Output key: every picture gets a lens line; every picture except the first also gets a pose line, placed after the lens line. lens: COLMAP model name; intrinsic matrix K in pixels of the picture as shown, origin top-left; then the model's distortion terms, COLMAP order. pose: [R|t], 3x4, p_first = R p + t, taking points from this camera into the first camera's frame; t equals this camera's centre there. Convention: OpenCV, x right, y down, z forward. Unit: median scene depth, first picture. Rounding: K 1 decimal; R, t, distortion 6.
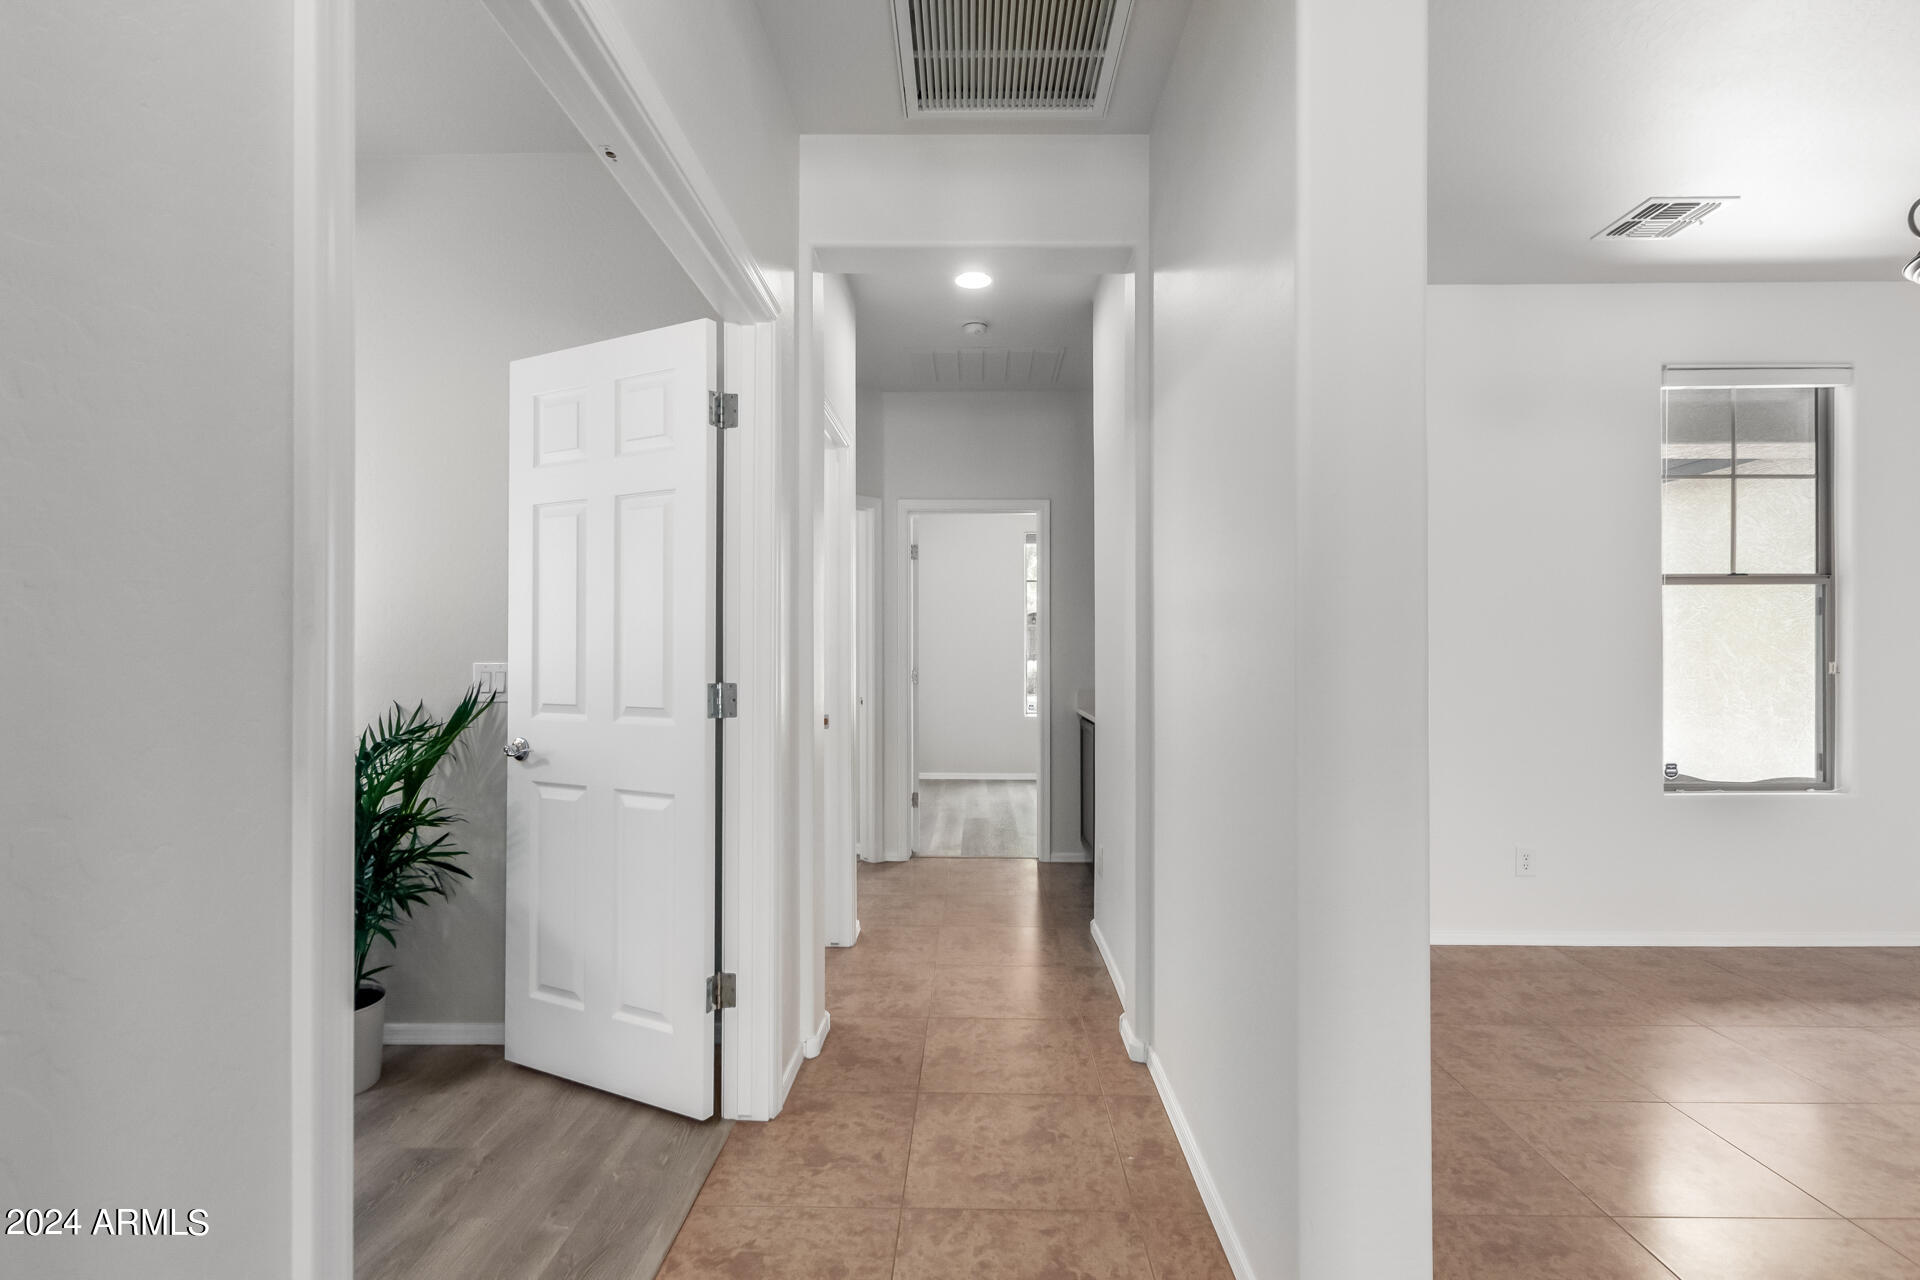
lens RADIAL K [[910.8, 0, 962.8], [0, 910.8, 655.0], [0, 0, 1]] dist [0.010983, -0.000388]
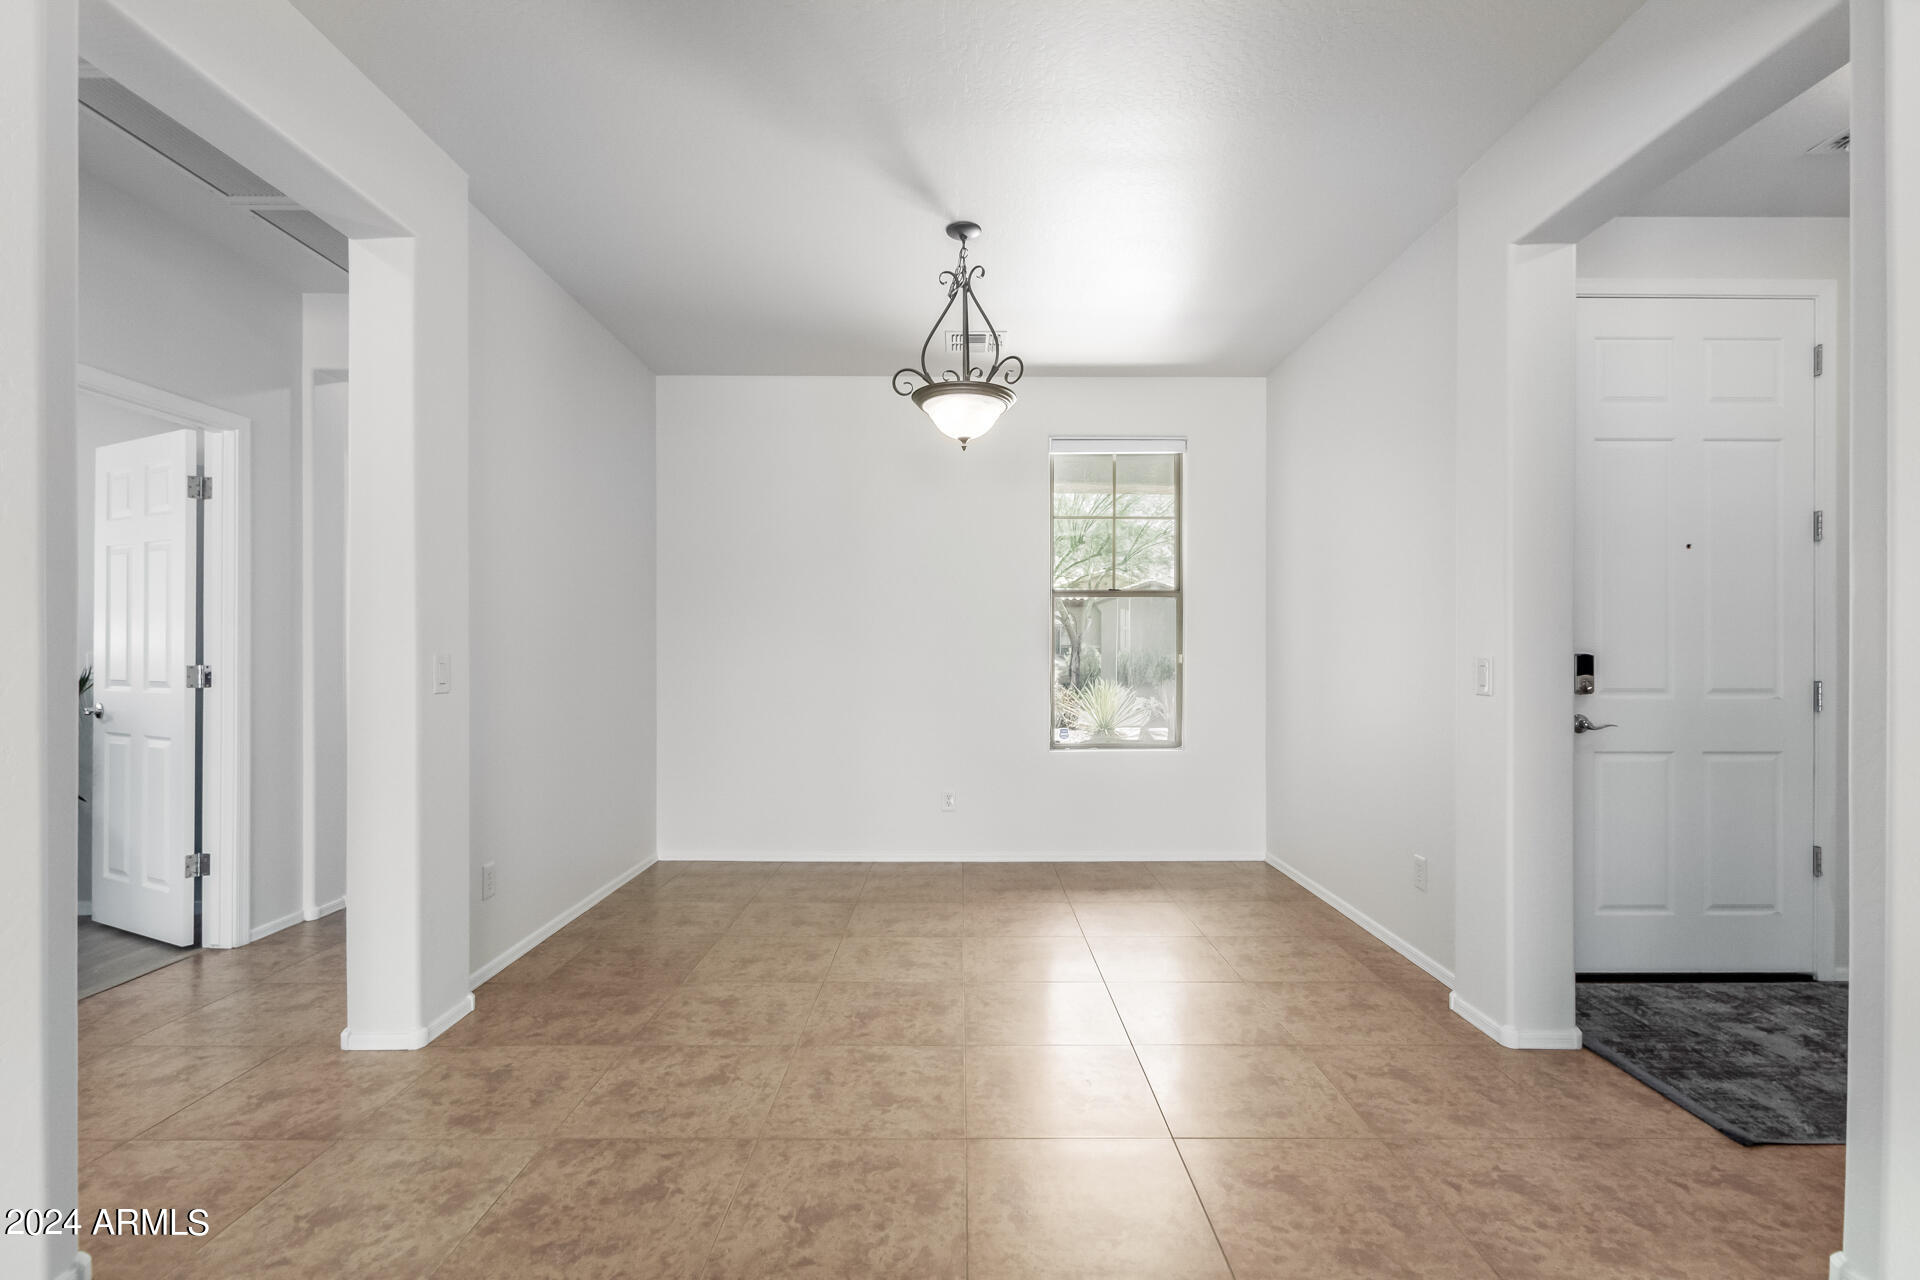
lens RADIAL K [[910.8, 0, 962.8], [0, 910.8, 655.0], [0, 0, 1]] dist [0.010983, -0.000388]
pose [[0.999892, 0.003820, 0.014223, 0.862410], [-0.003952, 0.999949, 0.009246, -0.005781], [-0.014187, -0.009301, 0.999856, -0.489194]]
